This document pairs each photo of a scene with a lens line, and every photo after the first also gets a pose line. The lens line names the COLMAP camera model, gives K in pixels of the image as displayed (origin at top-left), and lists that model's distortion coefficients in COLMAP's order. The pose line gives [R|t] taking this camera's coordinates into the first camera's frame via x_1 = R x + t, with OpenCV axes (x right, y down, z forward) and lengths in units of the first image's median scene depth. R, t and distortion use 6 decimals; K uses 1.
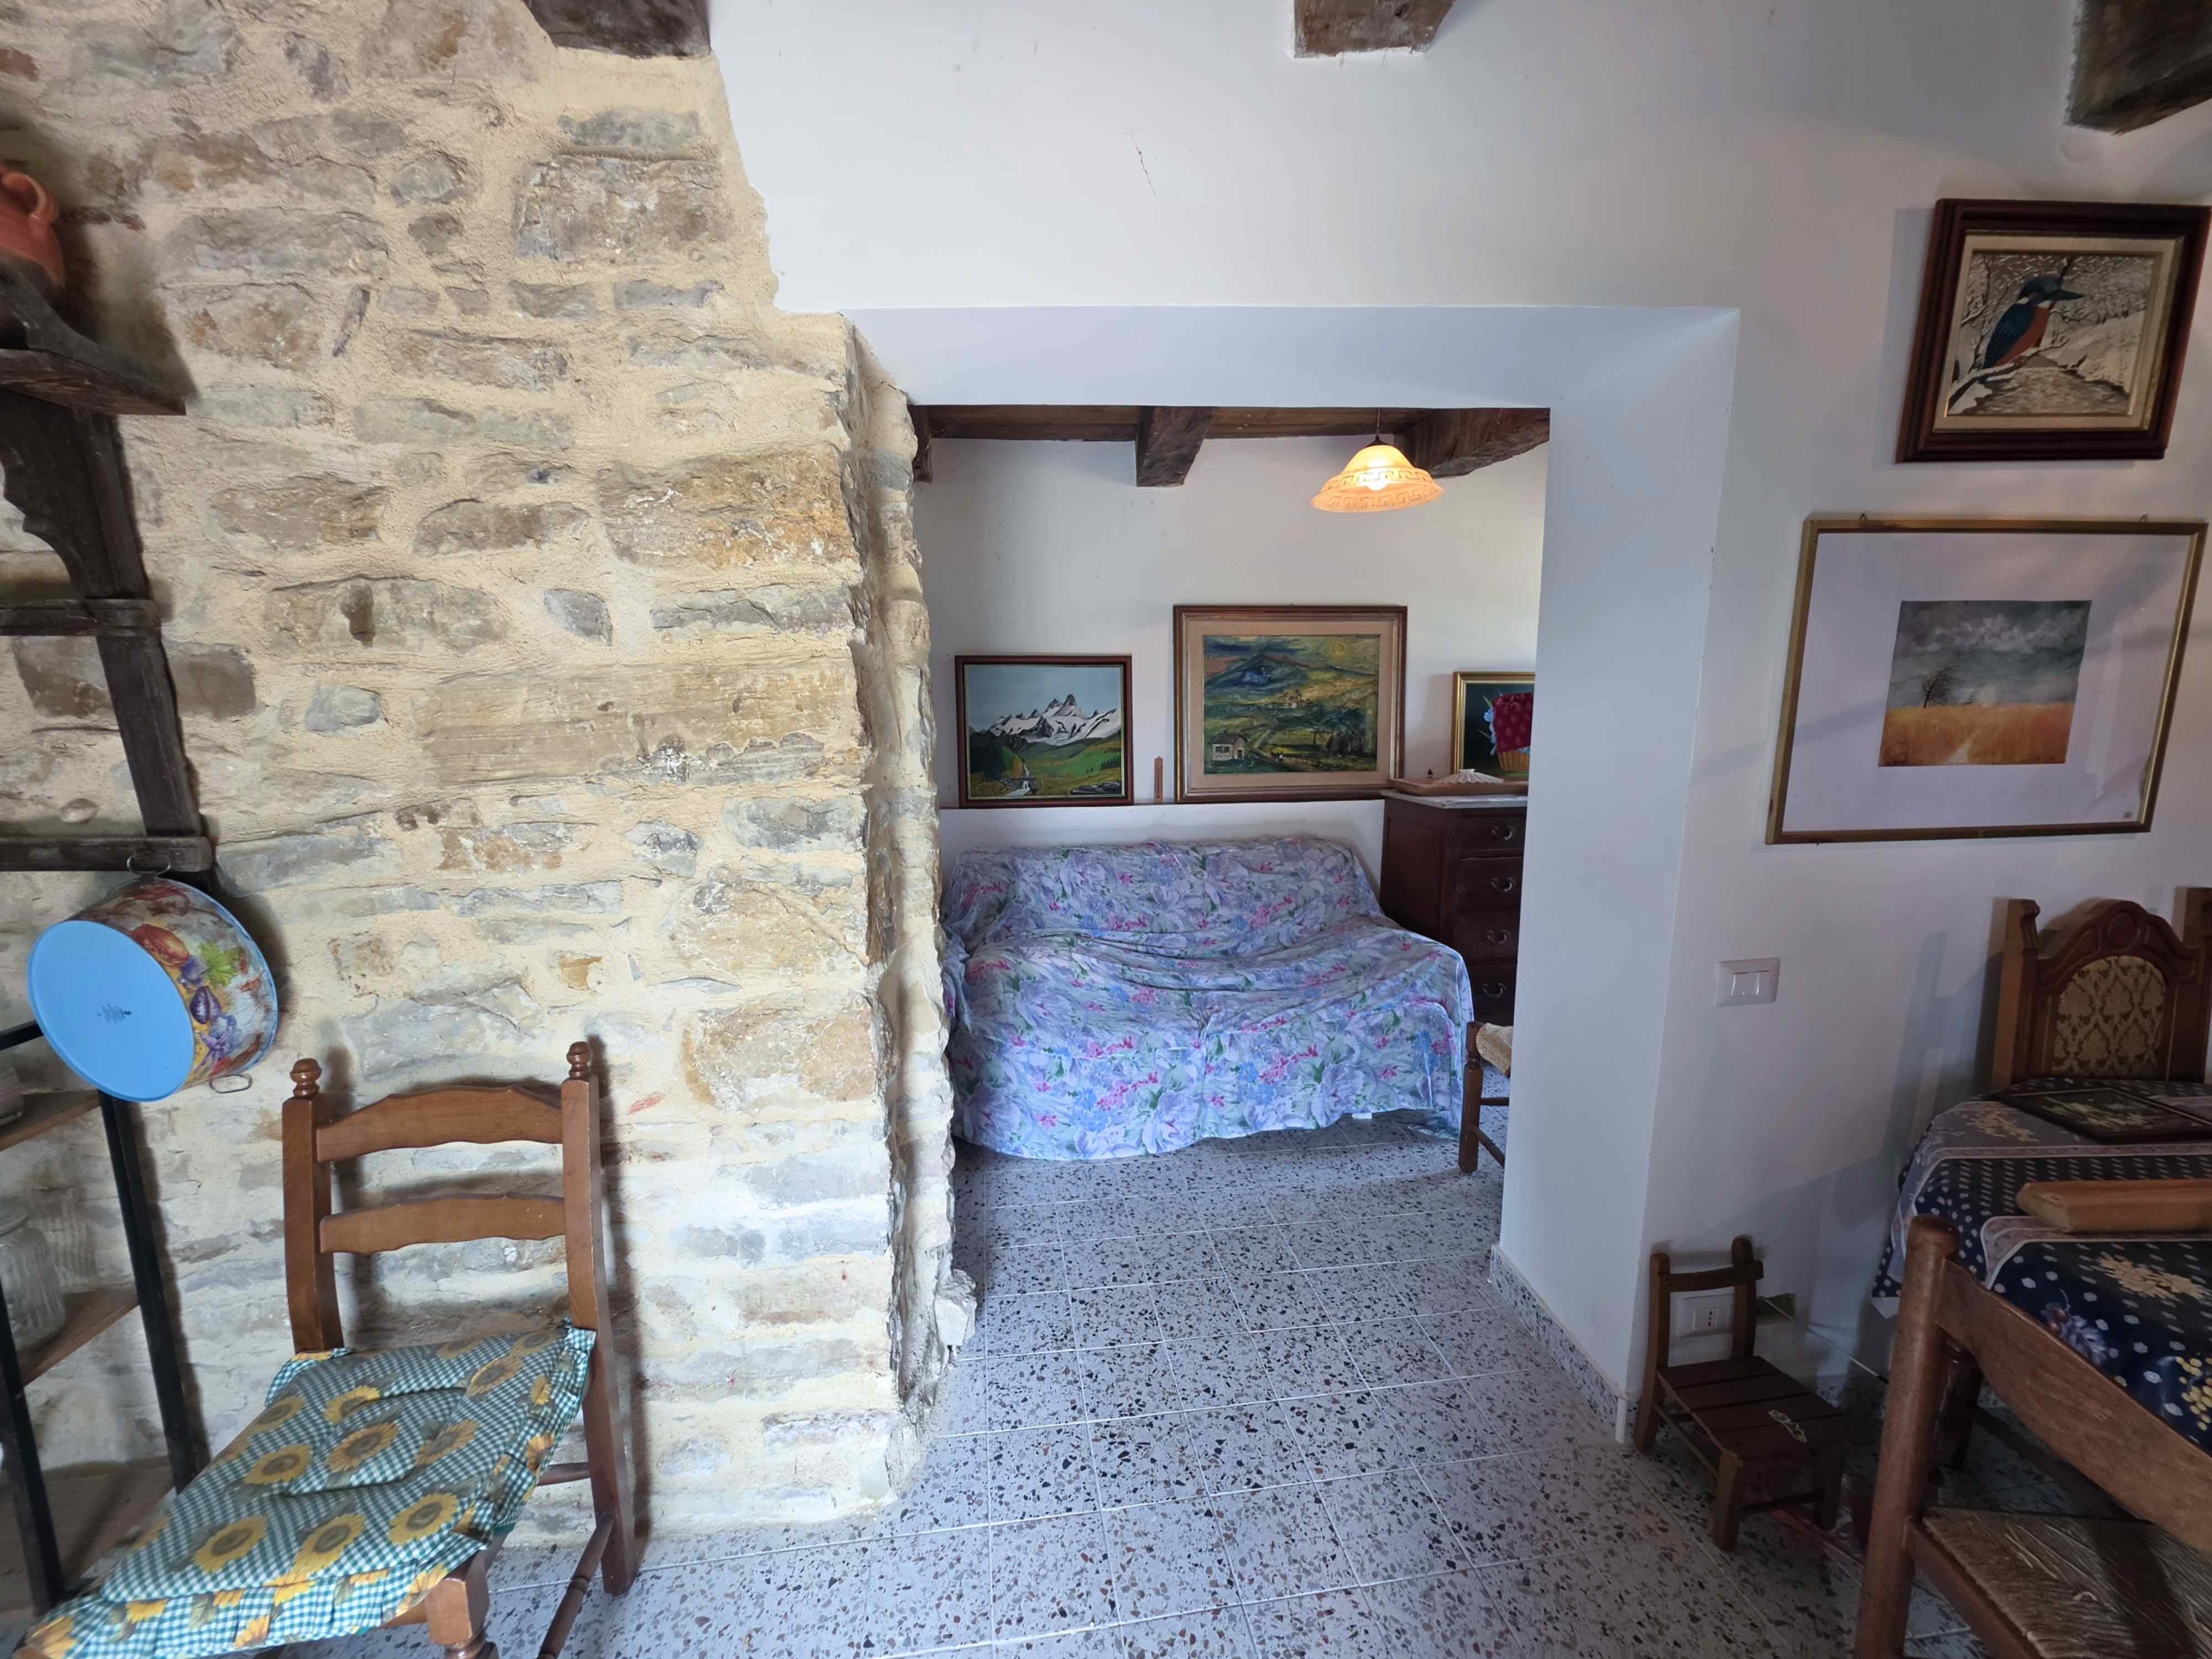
lens RADIAL K [[883.7, 0, 1107.5], [0, 883.7, 841.7], [0, 0, 1]] dist [-0.003737, -0.000620]
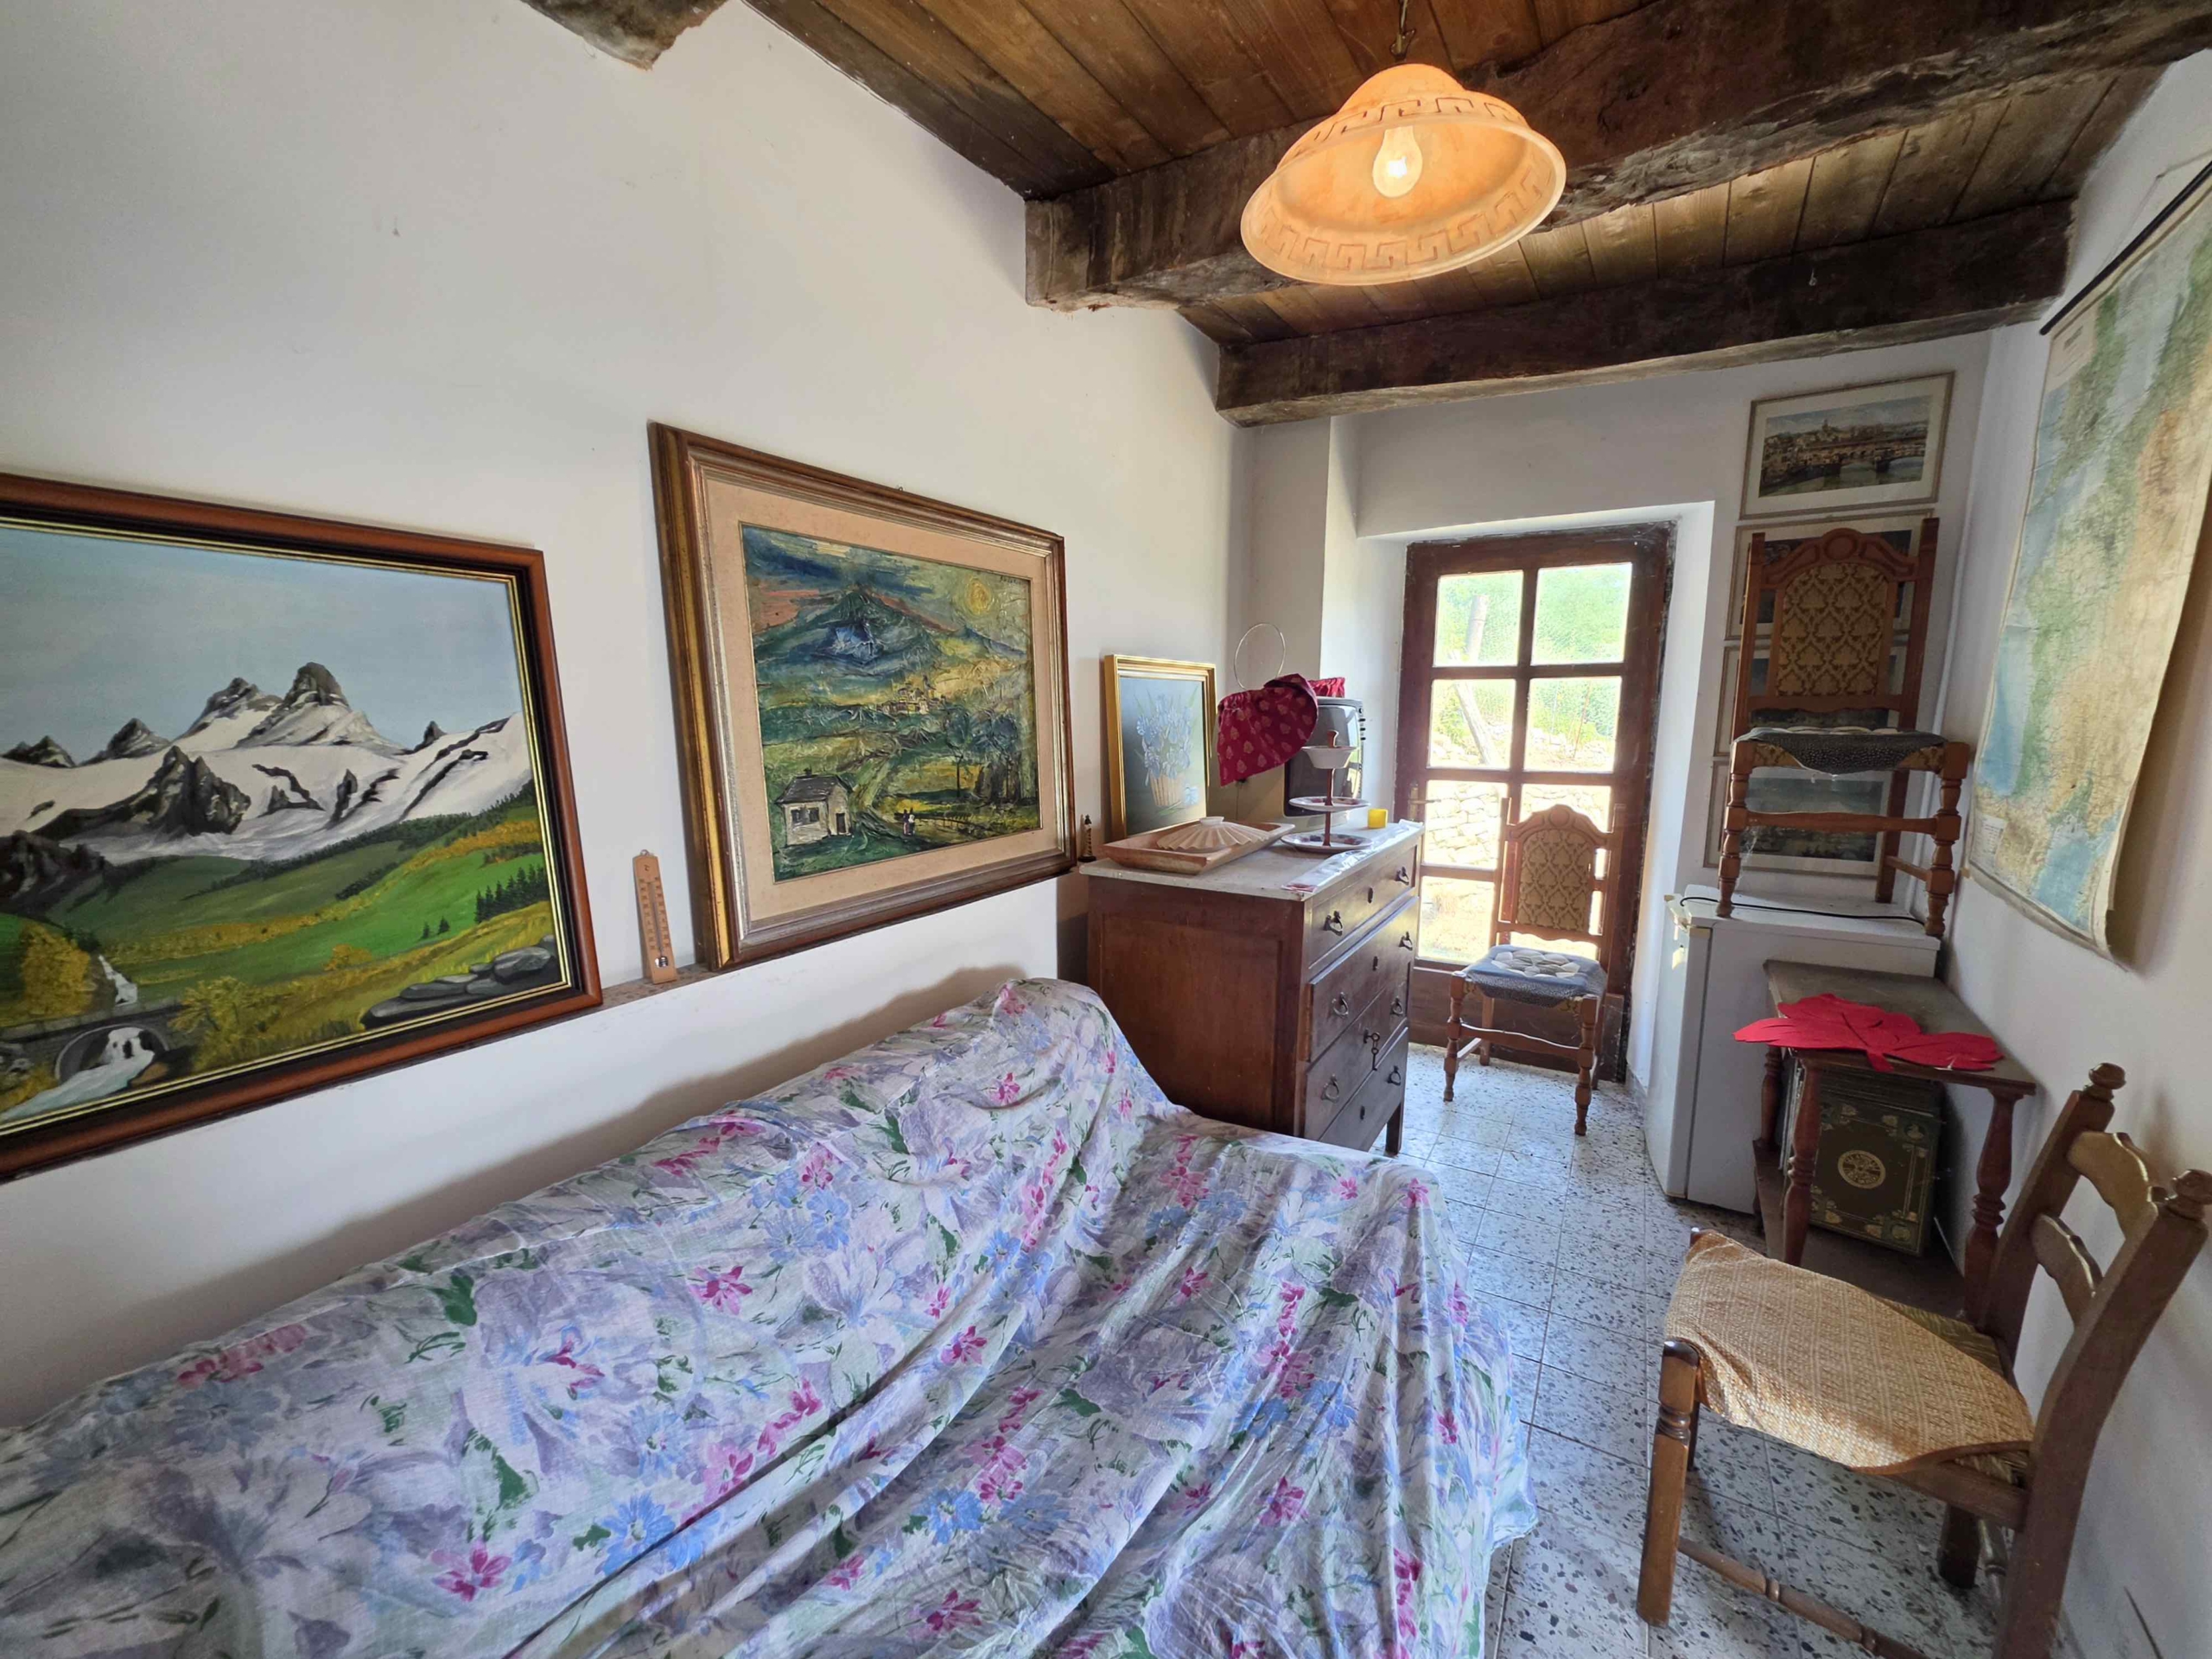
lens RADIAL K [[883.7, 0, 1099.3], [0, 883.7, 849.1], [0, 0, 1]] dist [-0.003737, -0.000620]
pose [[0.633506, -0.116145, 0.764971, -0.098842], [0.113183, 0.991945, 0.056875, -0.097404], [-0.765415, 0.050552, 0.641548, 0.636587]]
